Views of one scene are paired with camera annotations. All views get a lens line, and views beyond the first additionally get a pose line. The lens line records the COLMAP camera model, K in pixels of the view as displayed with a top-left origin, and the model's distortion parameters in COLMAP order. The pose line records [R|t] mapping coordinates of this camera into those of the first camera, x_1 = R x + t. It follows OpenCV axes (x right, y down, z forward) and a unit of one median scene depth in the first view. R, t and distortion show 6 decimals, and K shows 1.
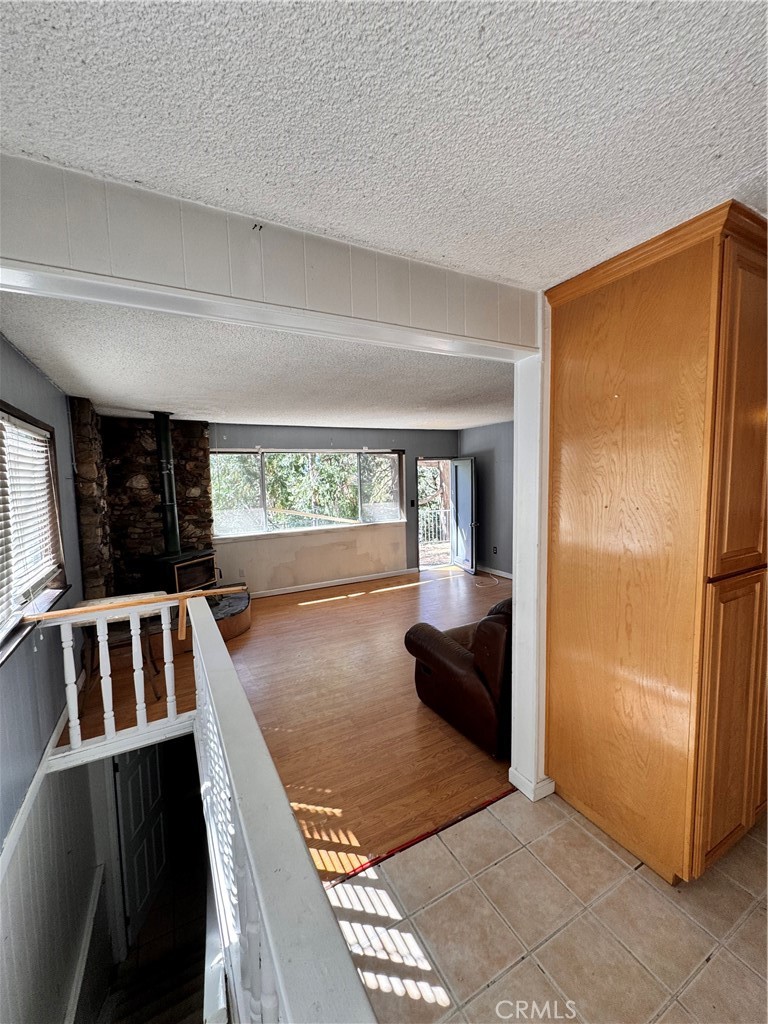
lens RADIAL K [[413.3, 0, 383.5], [0, 413.3, 509.7], [0, 0, 1]] dist [0.000279, -0.000412]
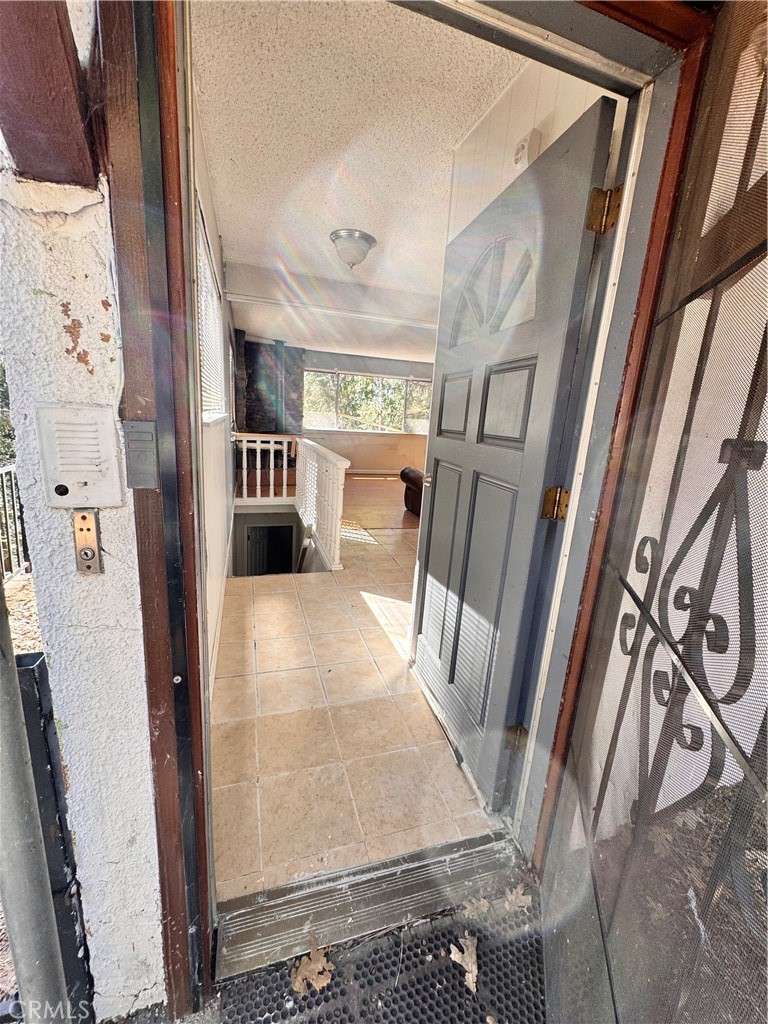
lens RADIAL K [[413.3, 0, 383.5], [0, 413.3, 509.7], [0, 0, 1]] dist [0.000279, -0.000412]
pose [[0.980184, 0.126314, -0.152592, 0.055180], [-0.103010, 0.982995, 0.152022, 0.036842], [0.169199, -0.133291, 0.976527, -0.174971]]
